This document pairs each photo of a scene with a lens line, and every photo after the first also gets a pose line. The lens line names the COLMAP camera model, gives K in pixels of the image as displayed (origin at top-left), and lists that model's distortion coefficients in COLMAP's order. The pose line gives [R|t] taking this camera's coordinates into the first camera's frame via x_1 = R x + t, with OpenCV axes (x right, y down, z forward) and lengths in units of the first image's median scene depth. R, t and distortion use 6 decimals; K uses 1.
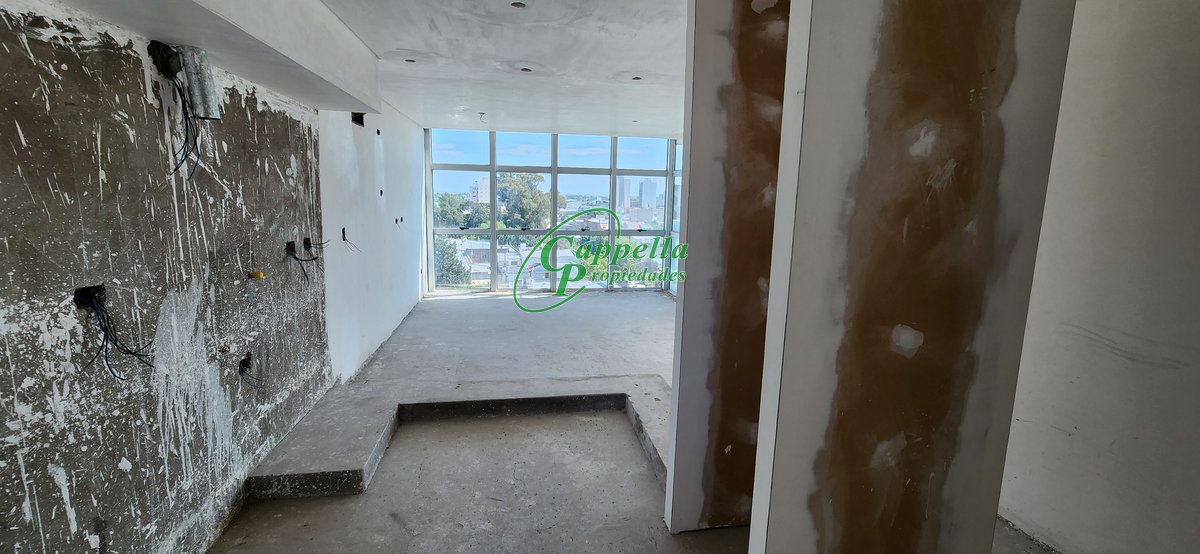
lens RADIAL K [[487.3, 0, 595.5], [0, 487.3, 271.1], [0, 0, 1]] dist [0.001298, 0.000147]
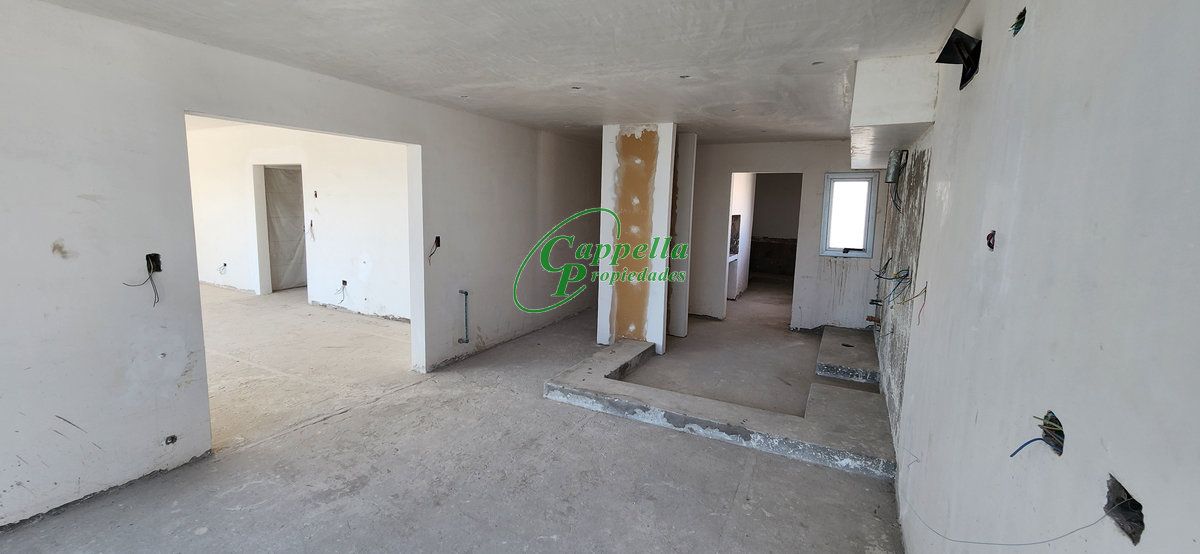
lens RADIAL K [[487.3, 0, 598.1], [0, 487.3, 273.2], [0, 0, 1]] dist [0.001298, 0.000147]
pose [[-0.801137, -0.130474, 0.584086, -0.580743], [0.048595, 0.958543, 0.280774, -0.319430], [-0.596506, 0.253322, -0.761583, 1.853141]]
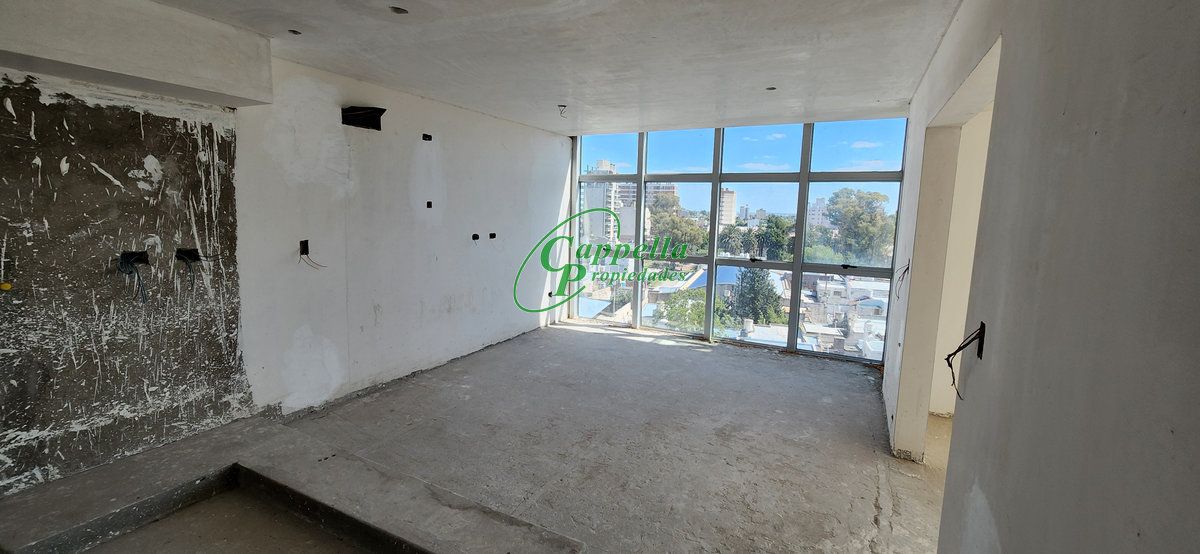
lens RADIAL K [[487.3, 0, 594.7], [0, 487.3, 272.2], [0, 0, 1]] dist [0.001298, 0.000147]
pose [[0.793849, 0.075867, -0.603364, 0.481439], [-0.101313, 0.994821, -0.008208, -0.082521], [0.599616, 0.067645, 0.797424, 0.649640]]
